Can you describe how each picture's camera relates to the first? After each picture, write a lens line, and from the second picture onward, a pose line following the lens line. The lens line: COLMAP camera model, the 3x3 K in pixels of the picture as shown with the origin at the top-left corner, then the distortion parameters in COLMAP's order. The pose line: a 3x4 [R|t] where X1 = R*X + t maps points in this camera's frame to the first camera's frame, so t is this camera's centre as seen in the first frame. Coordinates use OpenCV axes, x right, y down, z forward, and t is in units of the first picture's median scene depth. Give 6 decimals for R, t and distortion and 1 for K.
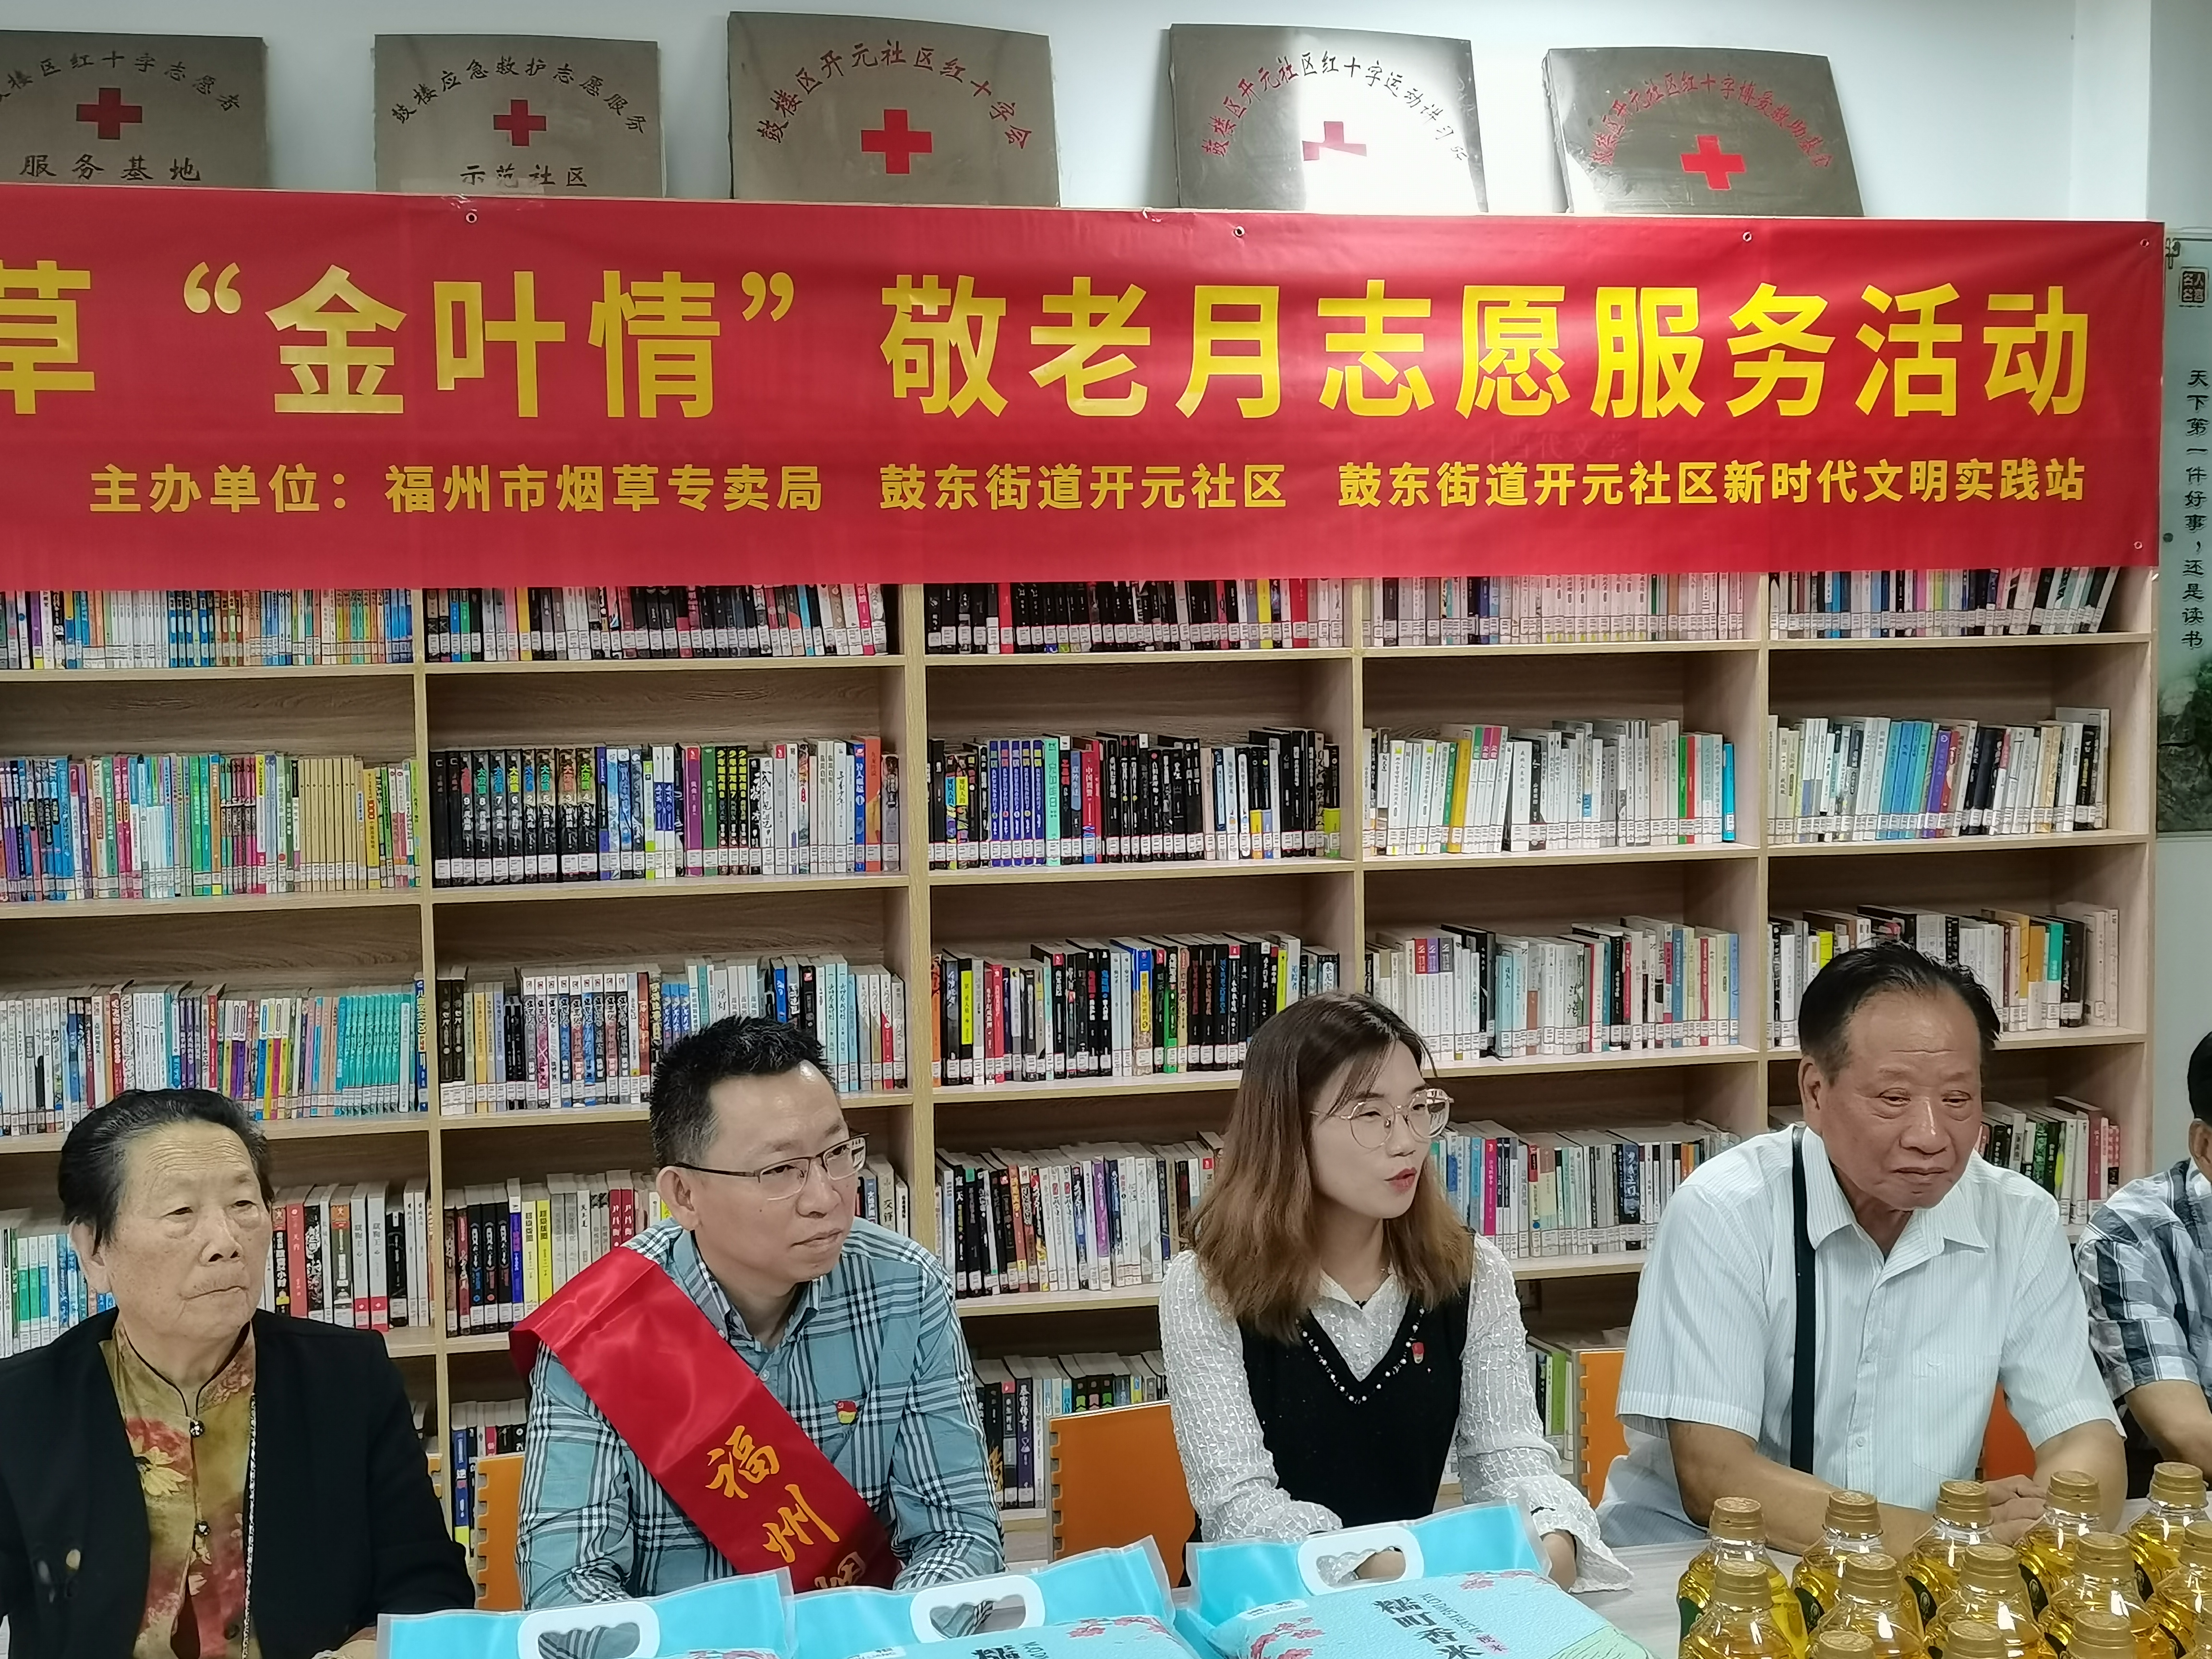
lens RADIAL K [[2724.6, 0, 1106.6], [0, 2724.6, 812.4], [0, 0, 1]] dist [0.036930, 0.000000]
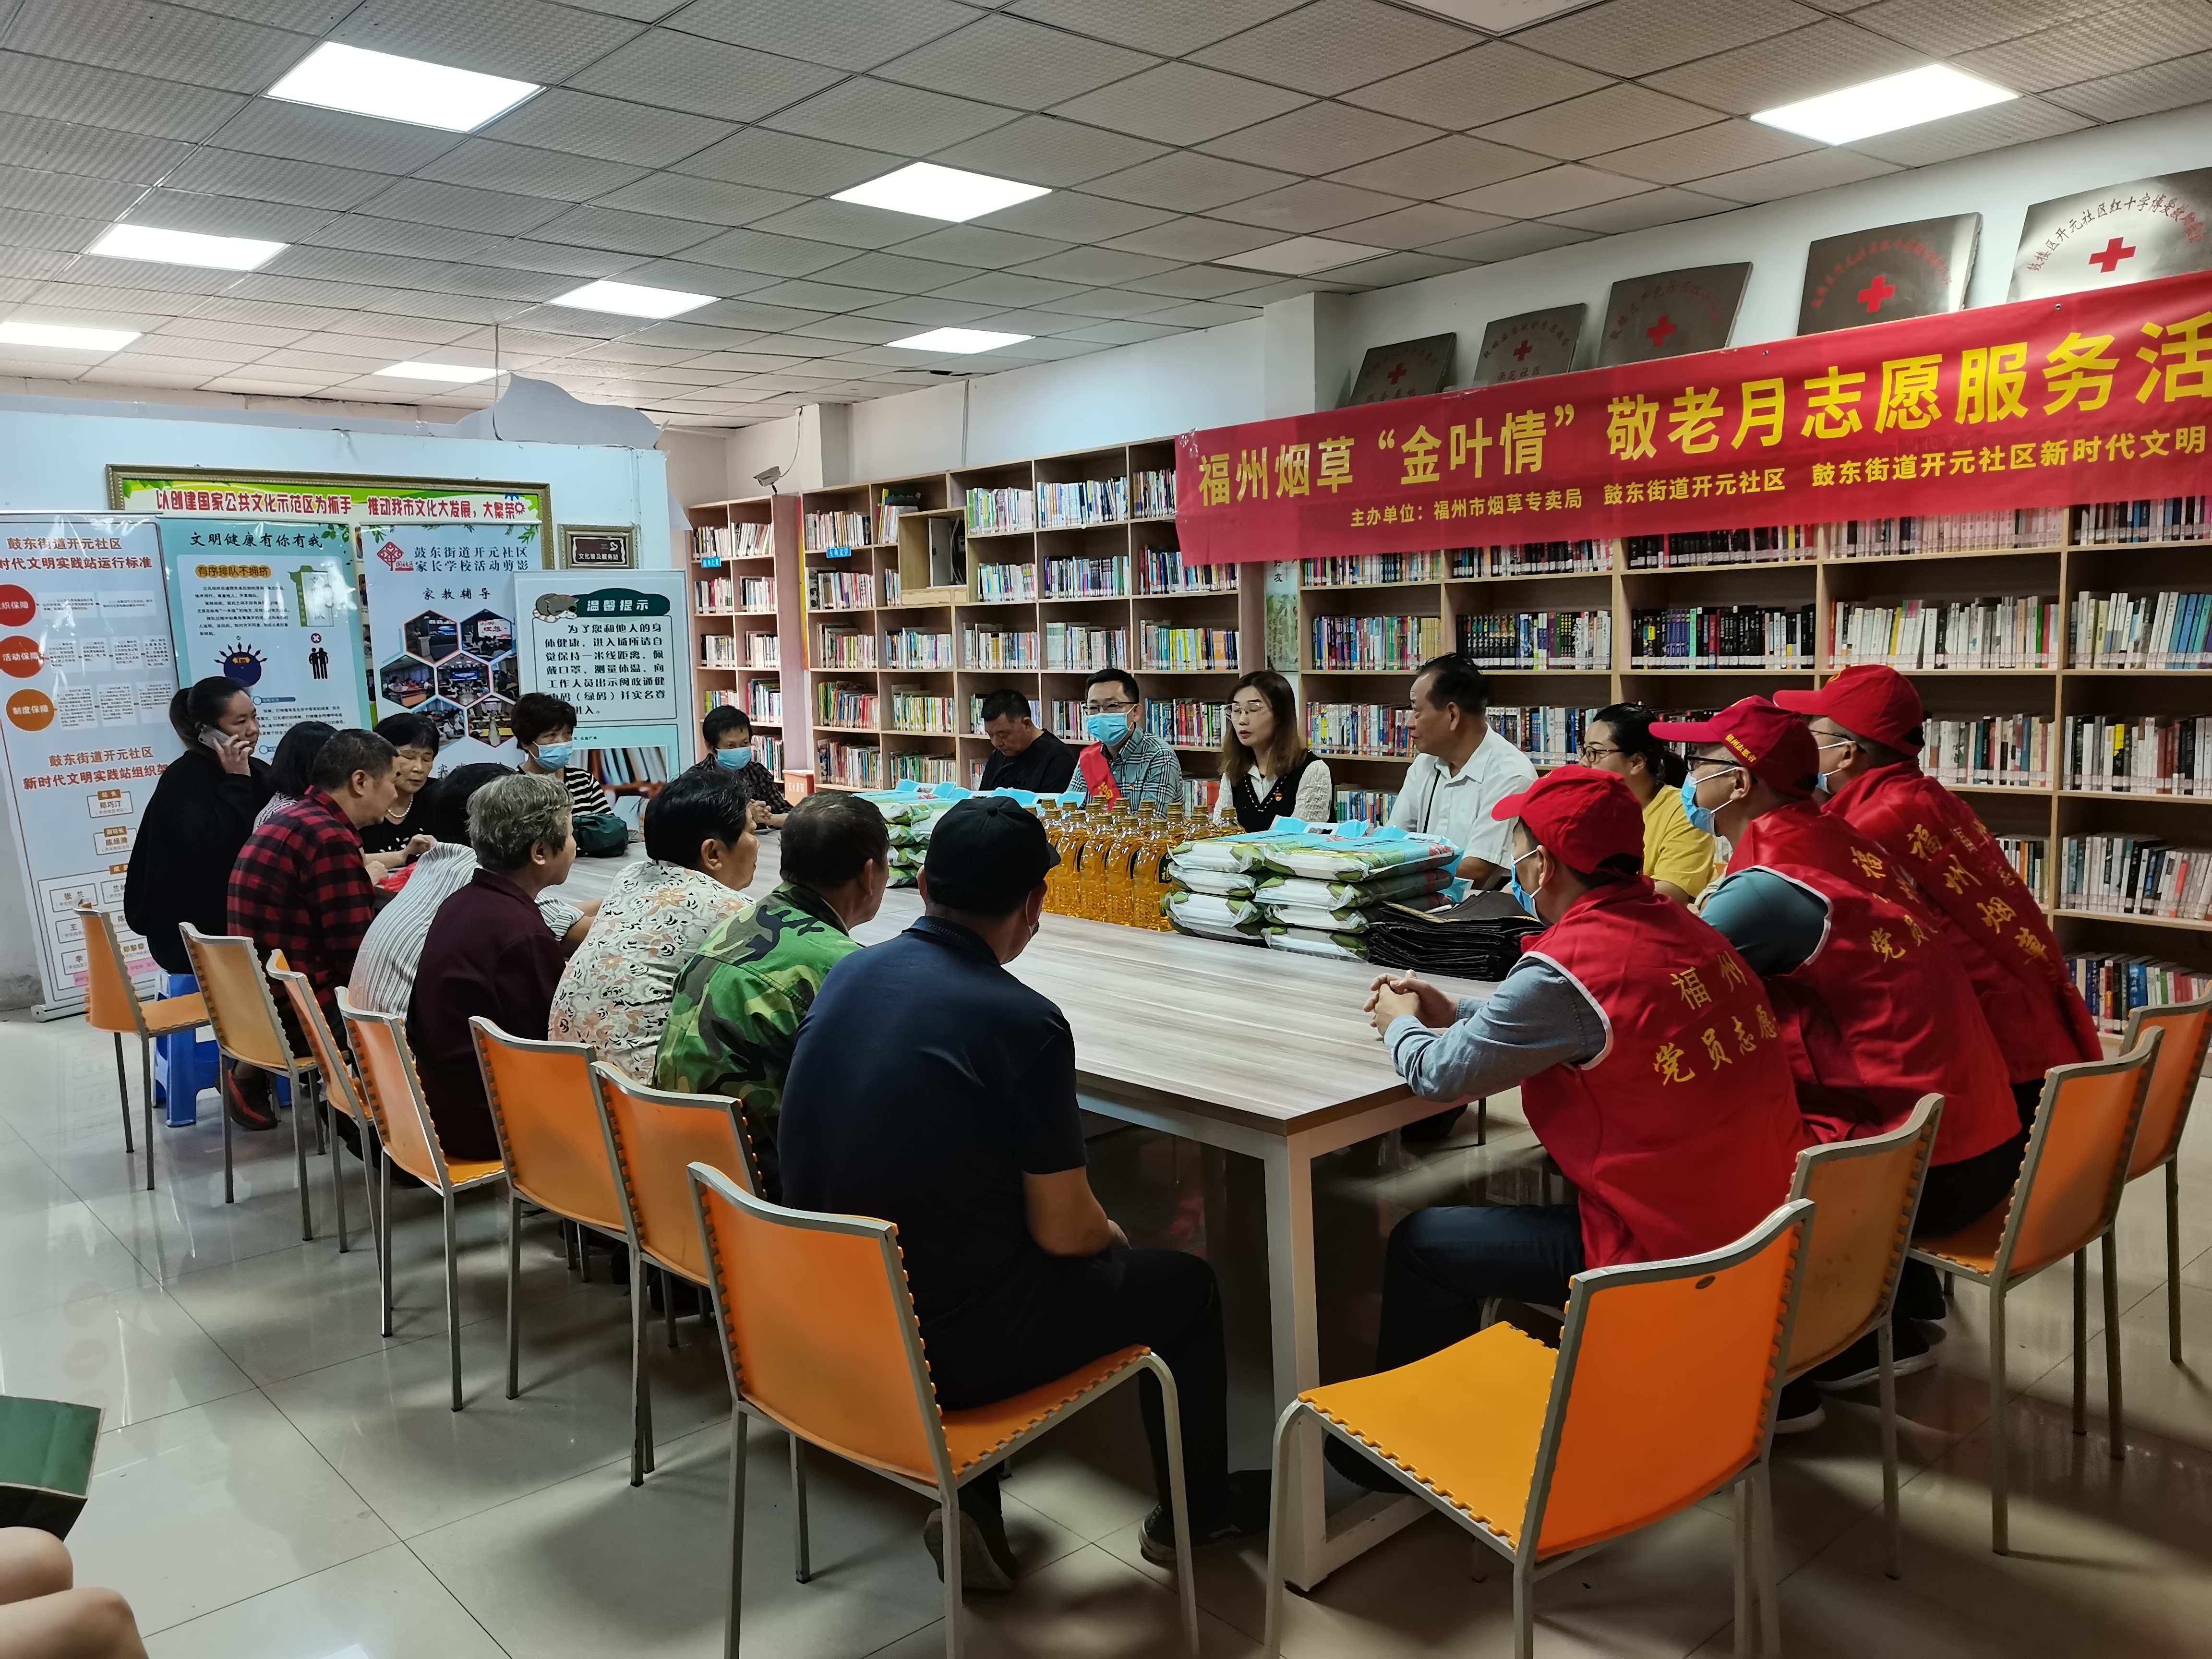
lens RADIAL K [[1686.4, 0, 1107.9], [0, 1686.4, 840.7], [0, 0, 1]] dist [0.015050, -0.012211]
pose [[0.474414, 0.109714, -0.873438, 0.932364], [-0.039235, 0.993852, 0.103529, 0.034276], [0.879427, -0.014846, 0.475802, -0.025258]]
